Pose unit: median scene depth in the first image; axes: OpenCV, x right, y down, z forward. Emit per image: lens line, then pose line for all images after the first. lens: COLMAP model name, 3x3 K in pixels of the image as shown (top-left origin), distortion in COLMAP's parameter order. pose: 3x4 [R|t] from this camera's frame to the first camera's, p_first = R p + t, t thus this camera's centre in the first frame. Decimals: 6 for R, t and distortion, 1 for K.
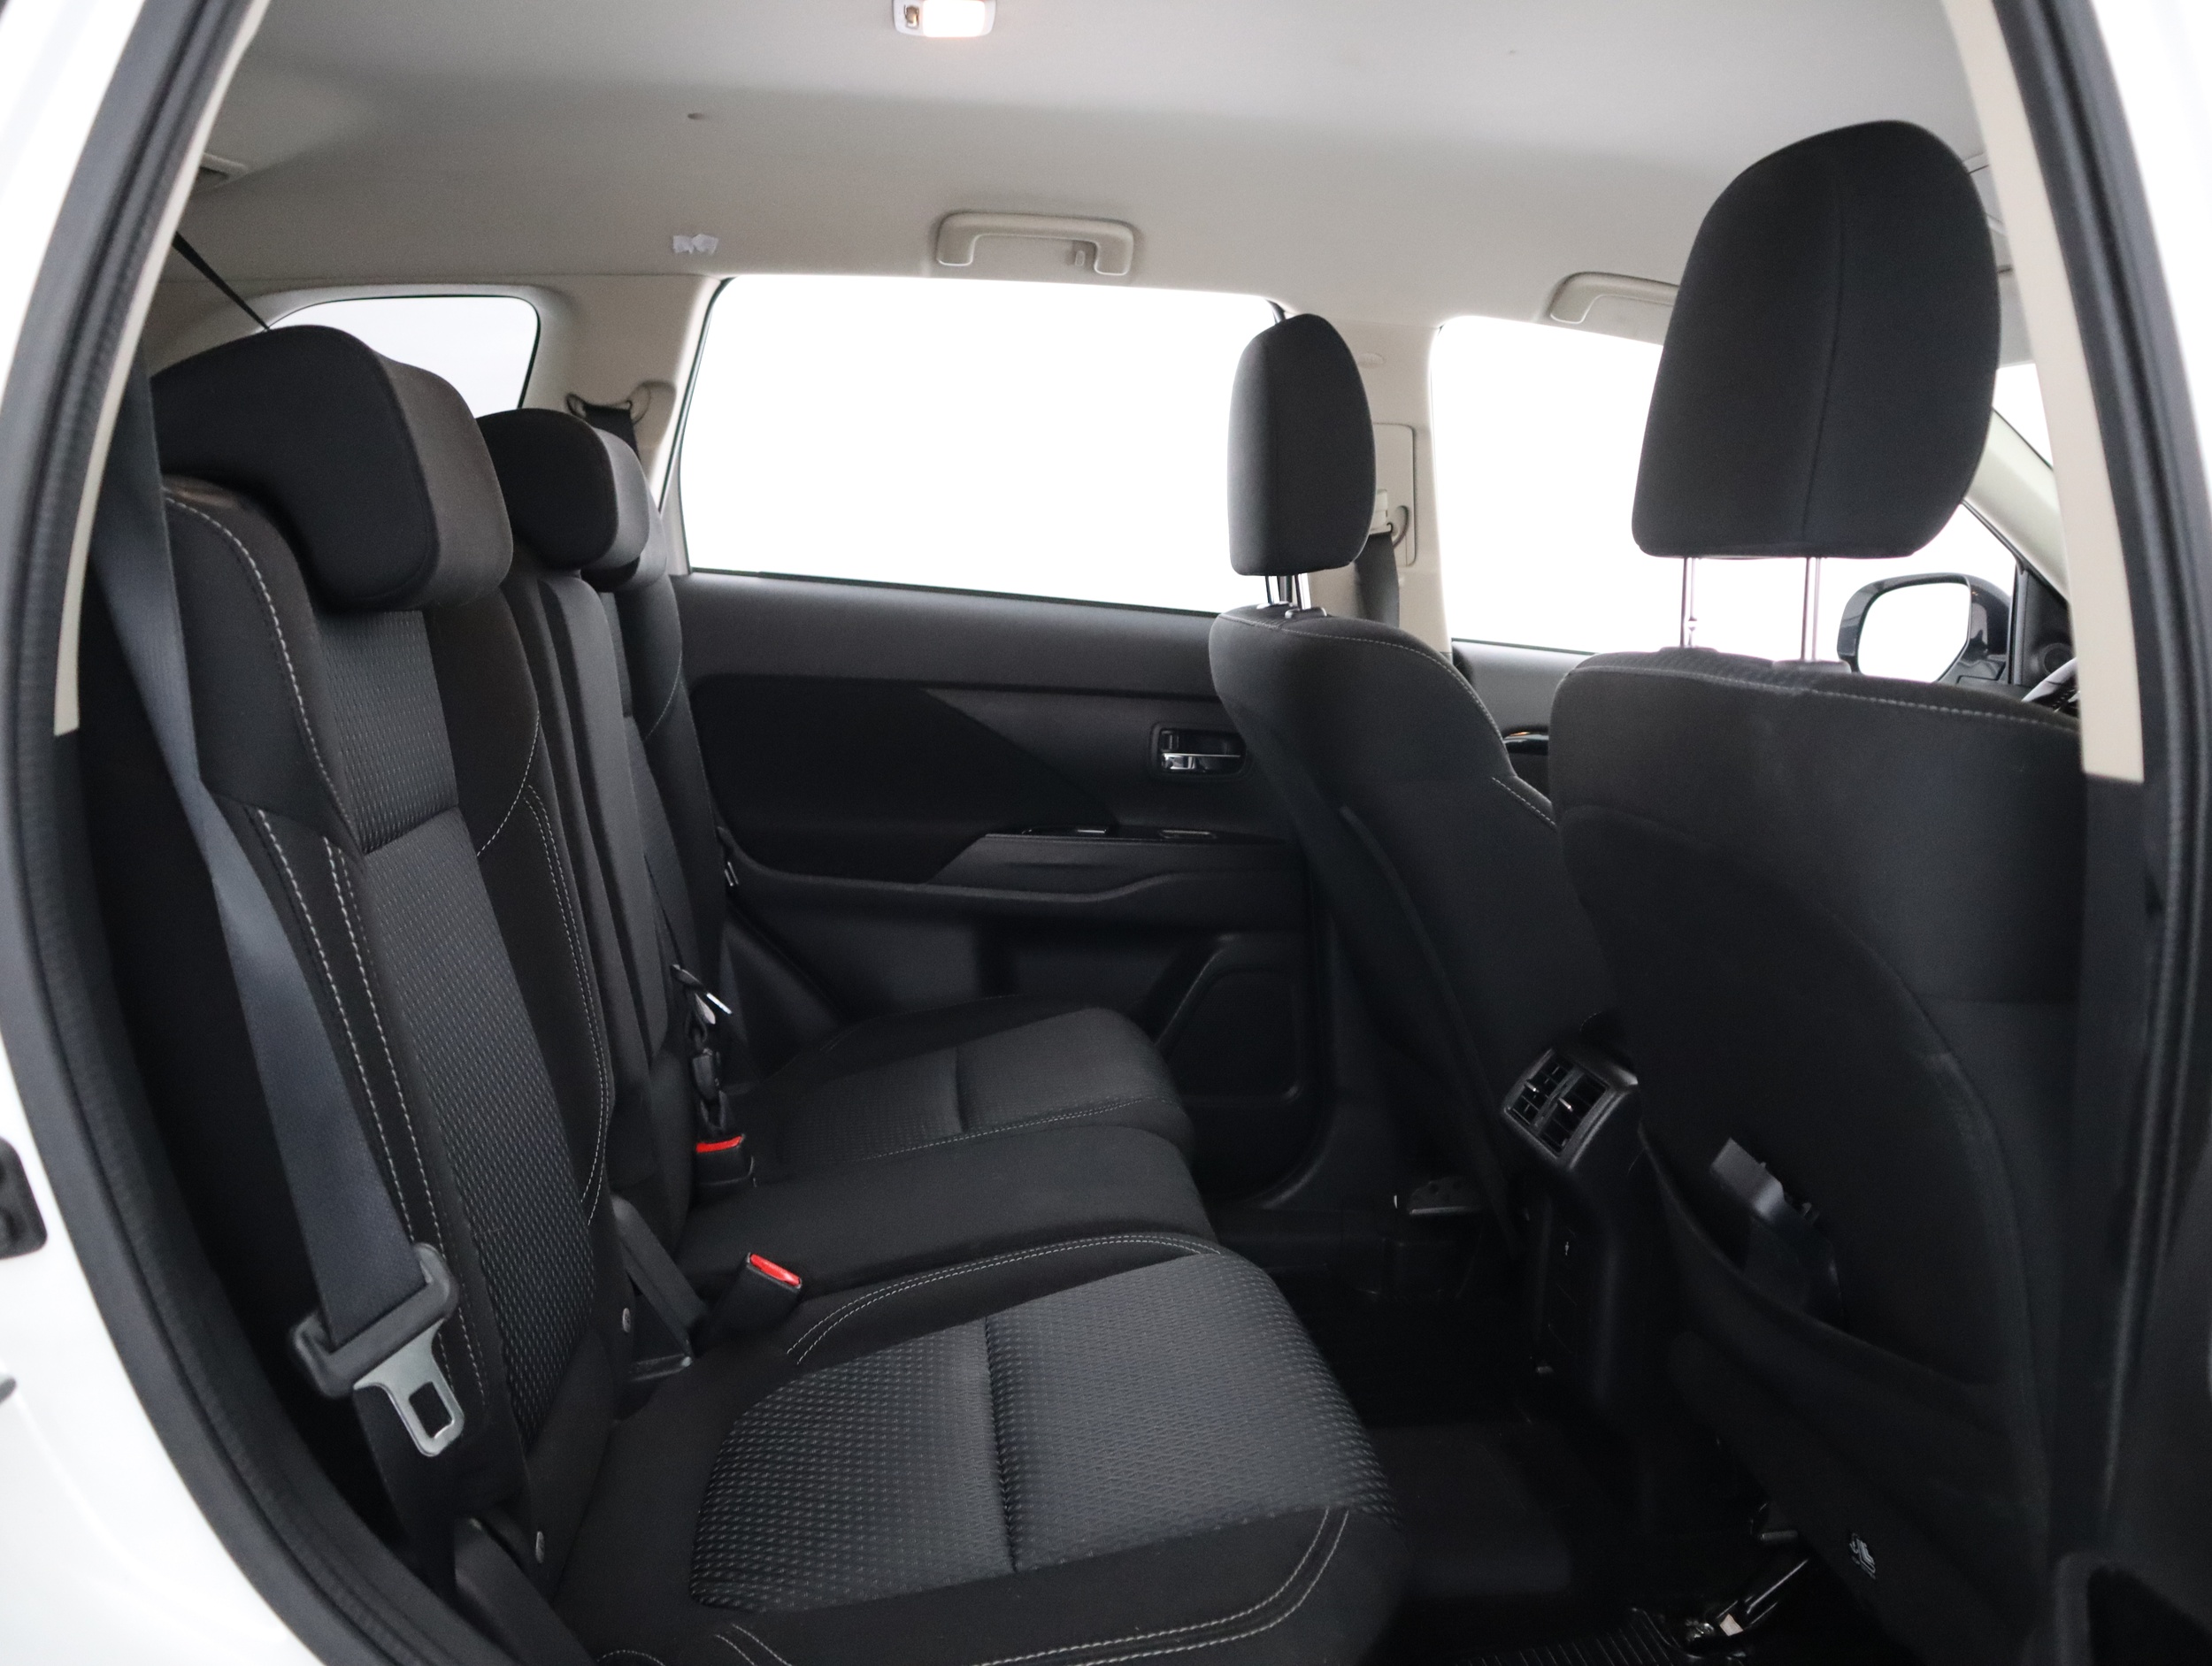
lens RADIAL K [[1747.9, 0, 1106.0], [0, 1747.9, 833.0], [0, 0, 1]] dist [-0.124395, 0.083328]
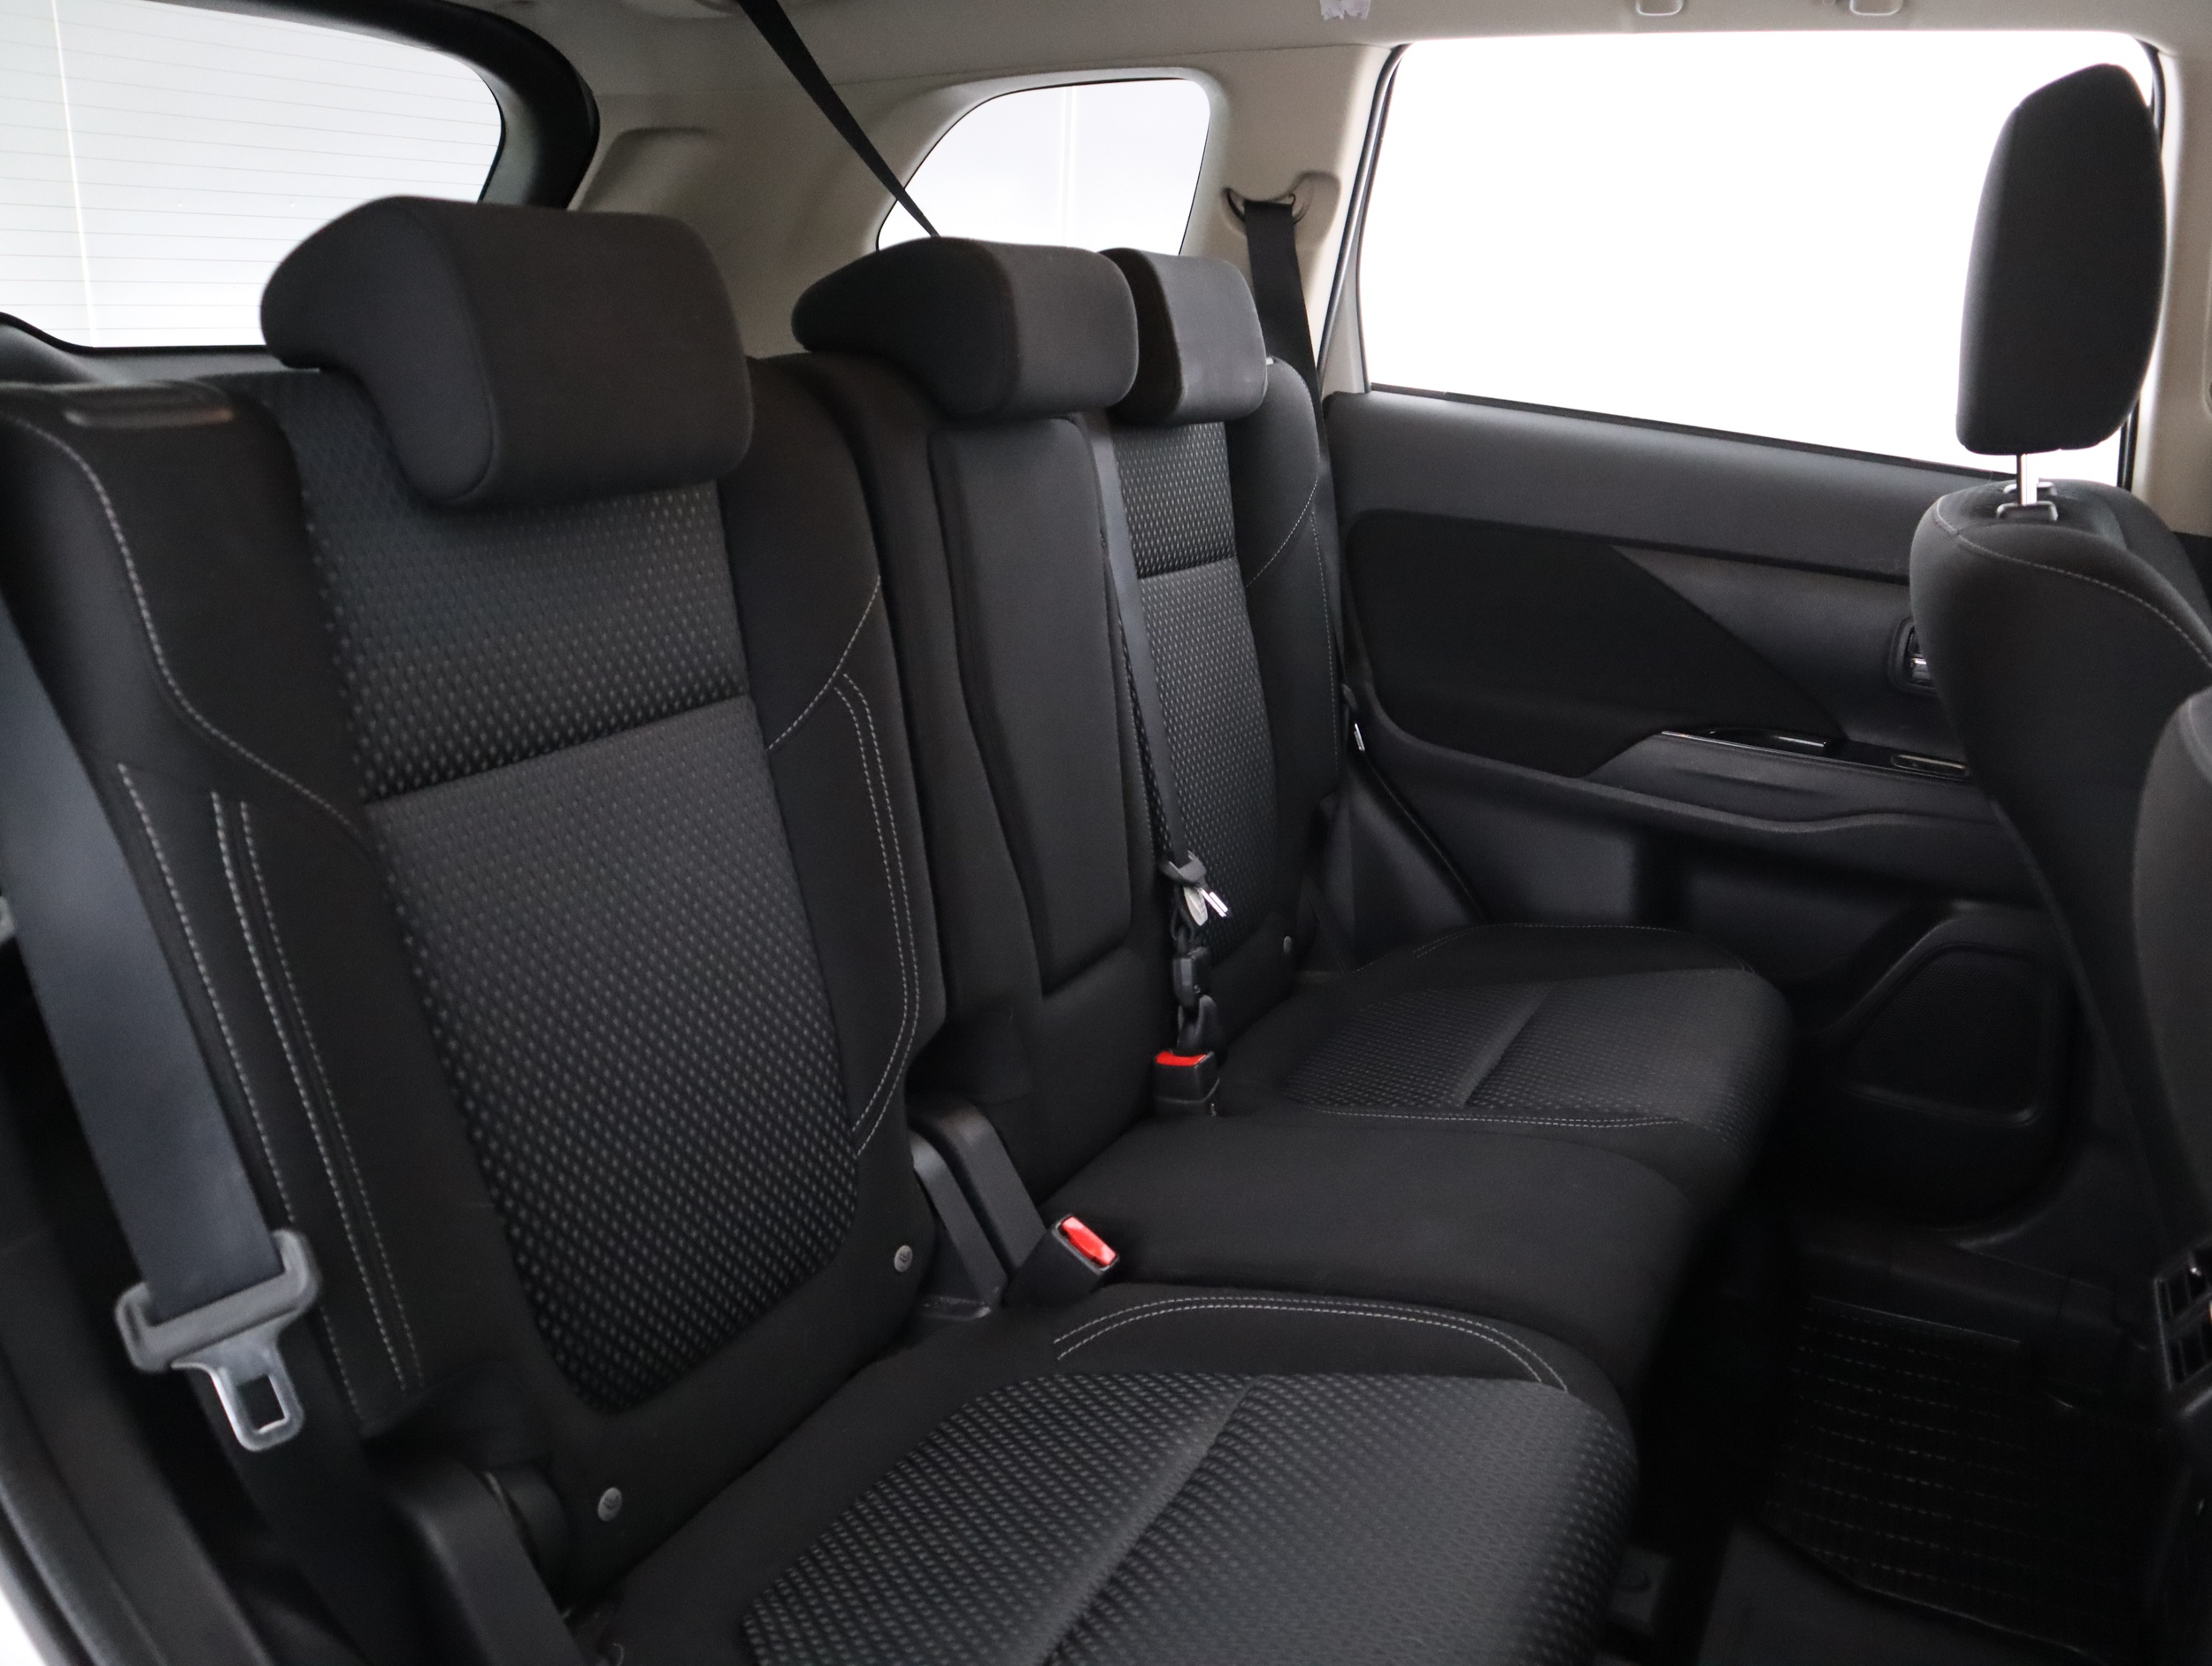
lens RADIAL K [[1747.9, 0, 1106.0], [0, 1747.9, 833.0], [0, 0, 1]] dist [-0.124395, 0.083328]
pose [[0.829276, 0.172236, -0.531636, 0.179613], [-0.097287, 0.981288, 0.166159, -0.071847], [0.550307, -0.086070, 0.830515, 0.201947]]
